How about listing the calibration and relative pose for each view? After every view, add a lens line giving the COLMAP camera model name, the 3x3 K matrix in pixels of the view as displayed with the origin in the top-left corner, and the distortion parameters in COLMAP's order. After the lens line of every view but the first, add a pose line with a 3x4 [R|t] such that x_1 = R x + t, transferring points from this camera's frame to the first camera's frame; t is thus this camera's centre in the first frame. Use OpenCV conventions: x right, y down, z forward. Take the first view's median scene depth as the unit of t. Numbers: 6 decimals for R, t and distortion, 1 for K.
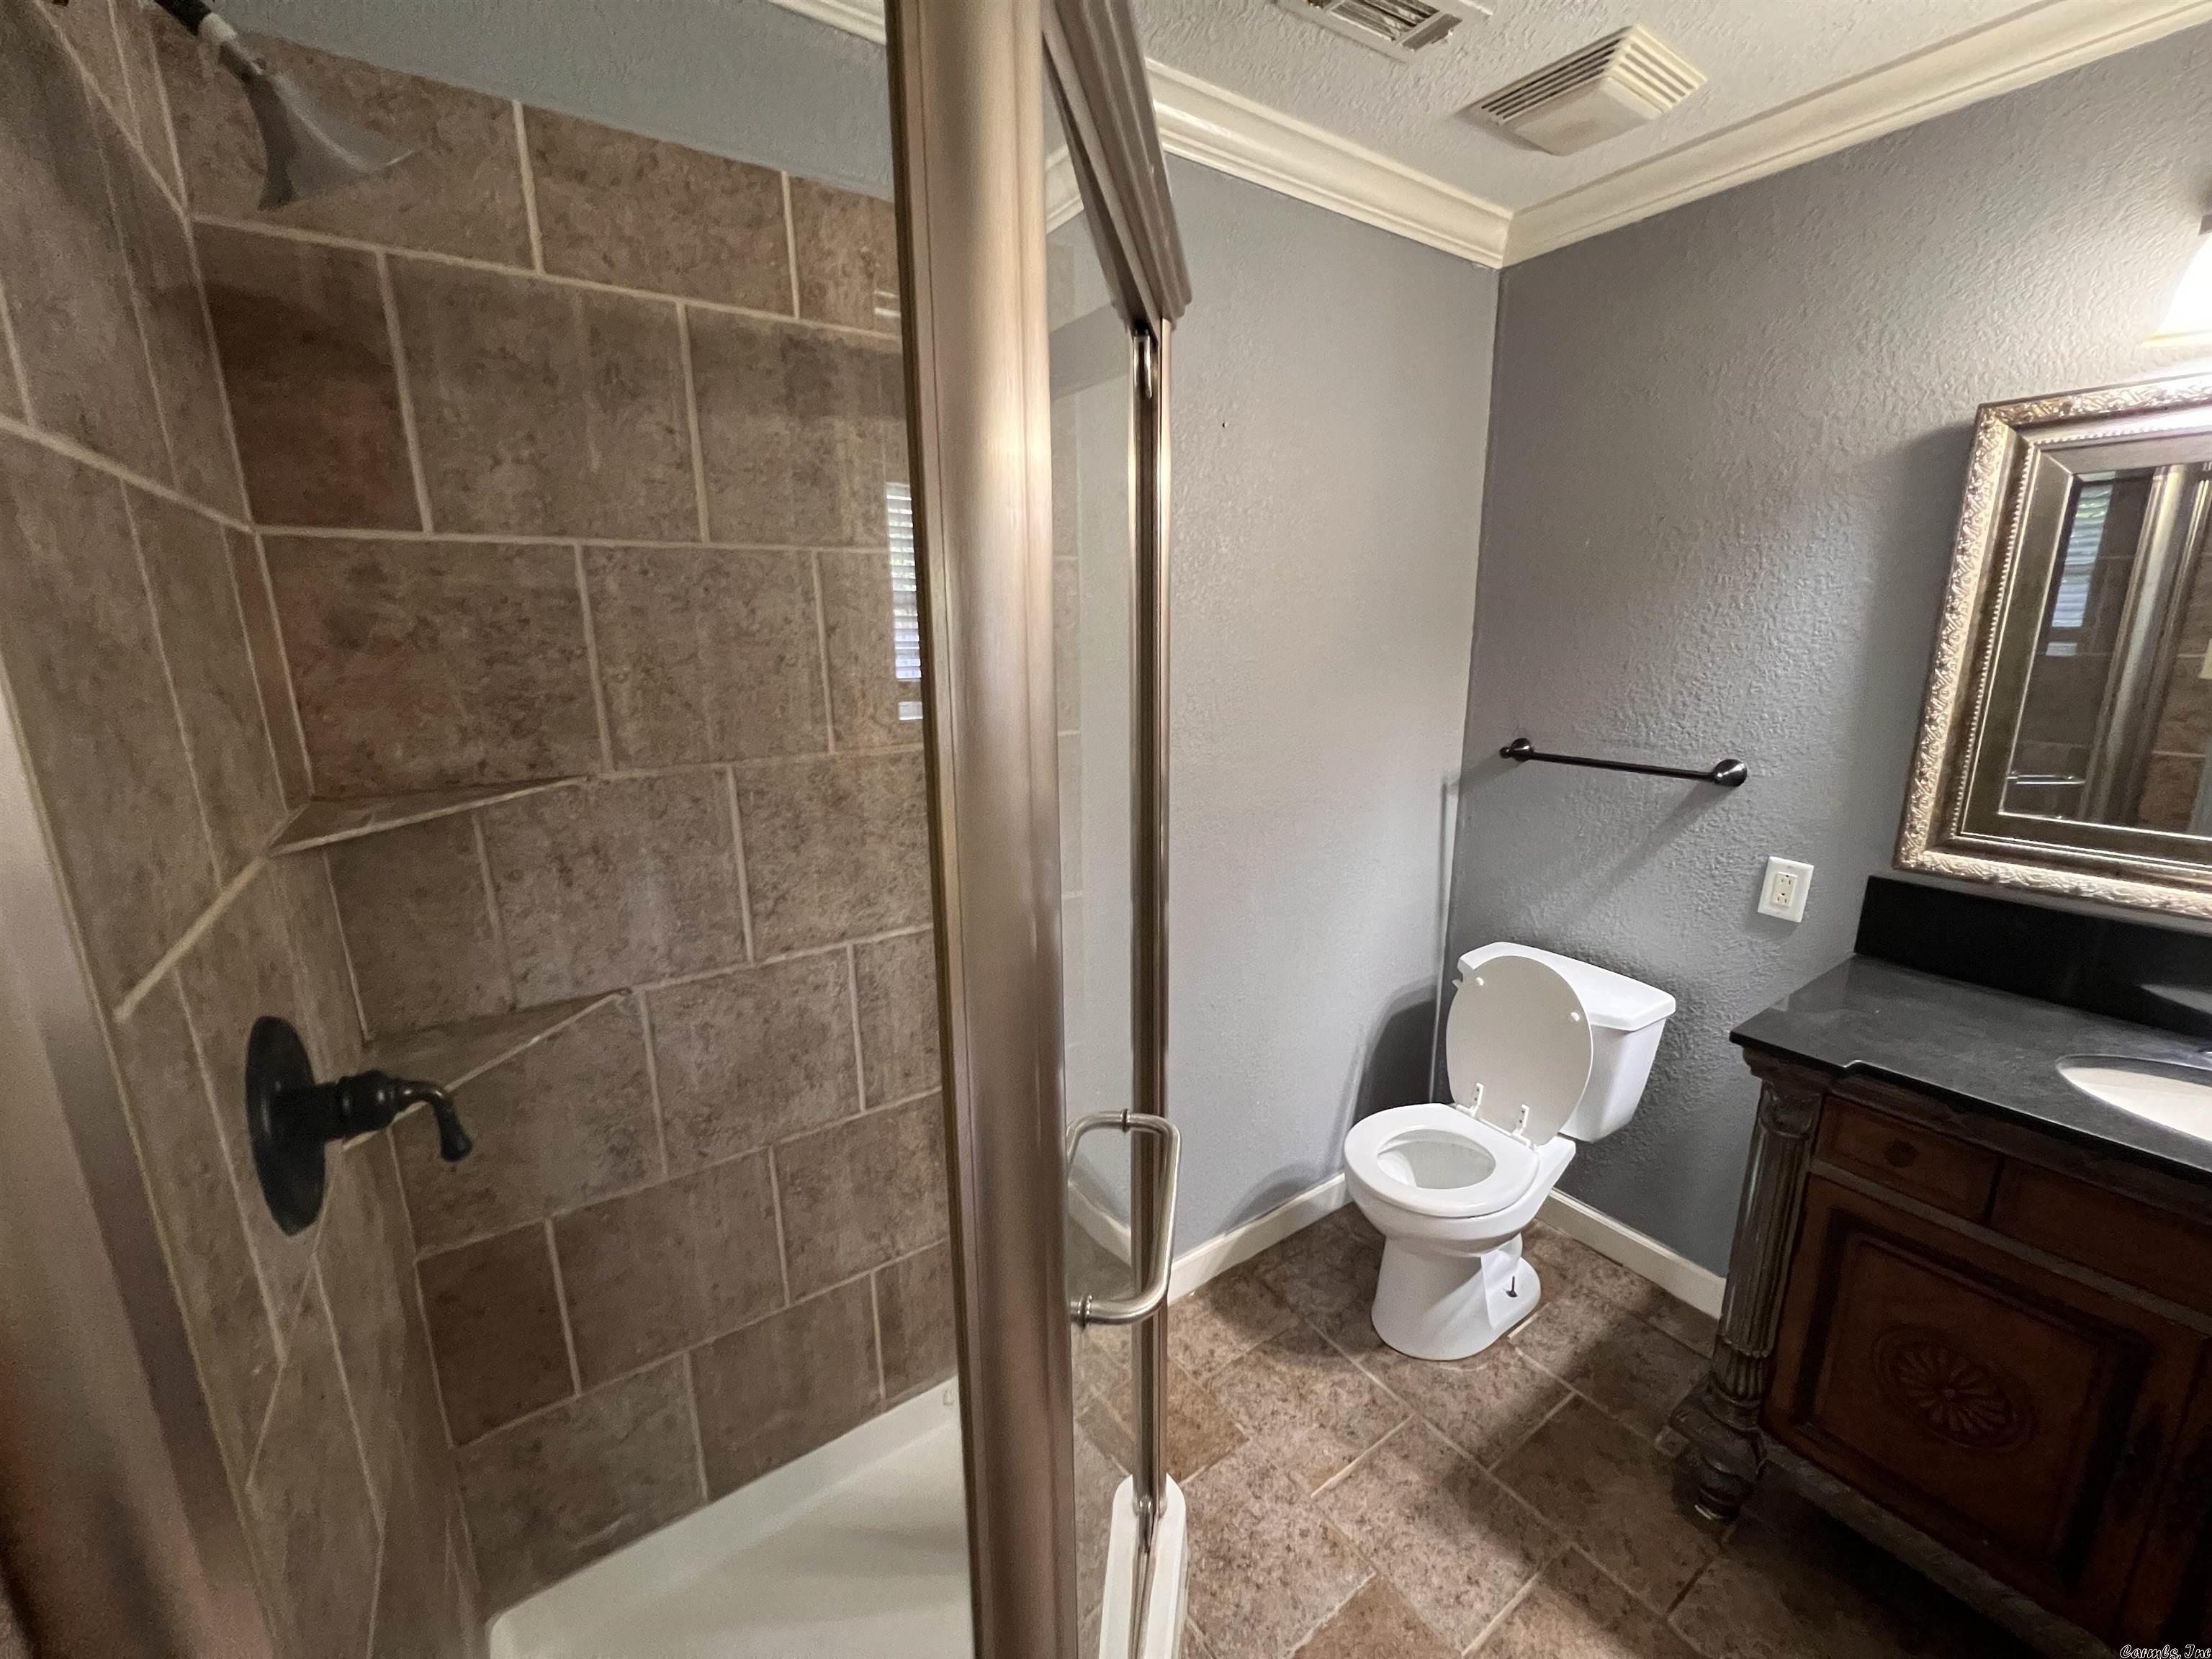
lens RADIAL K [[887.1, 0, 1110.2], [0, 887.1, 827.2], [0, 0, 1]] dist [0.002477, 0.000128]
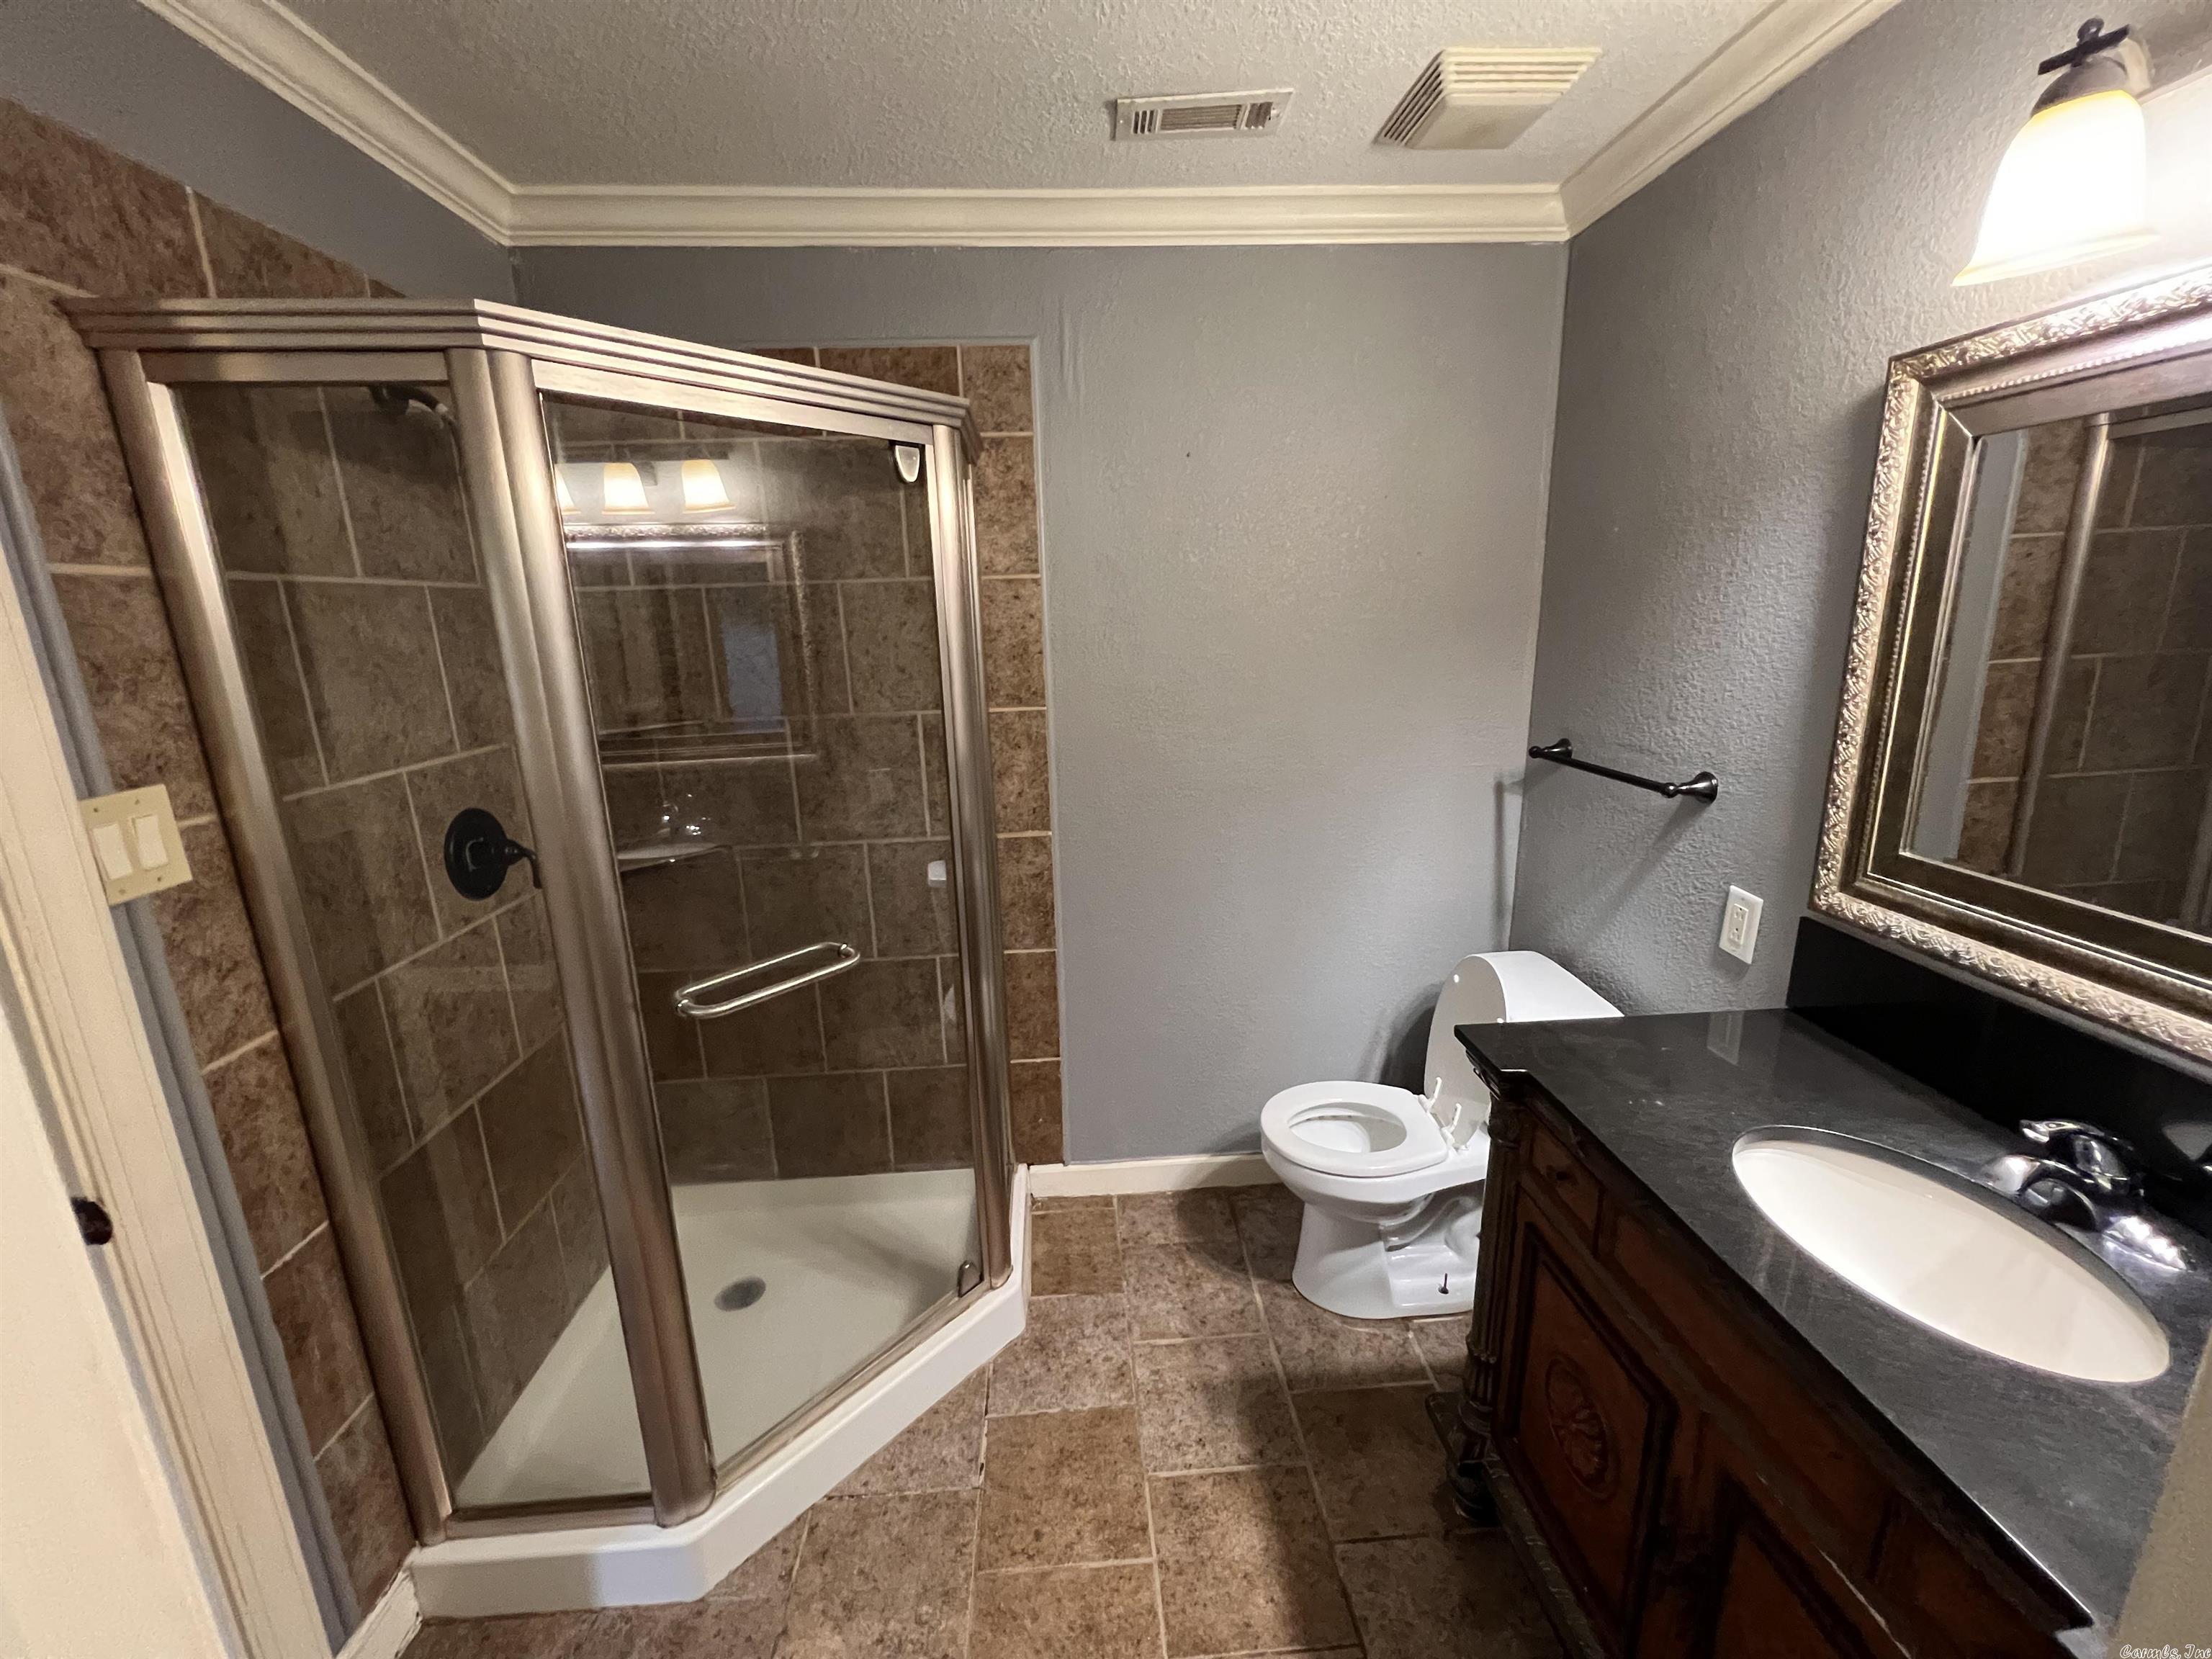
lens RADIAL K [[887.1, 0, 1110.2], [0, 887.1, 827.2], [0, 0, 1]] dist [0.002477, 0.000128]
pose [[0.854691, 0.109901, -0.507370, 0.760246], [-0.098910, 0.993905, 0.048670, -0.007130], [0.509627, 0.008586, 0.860353, -0.074743]]
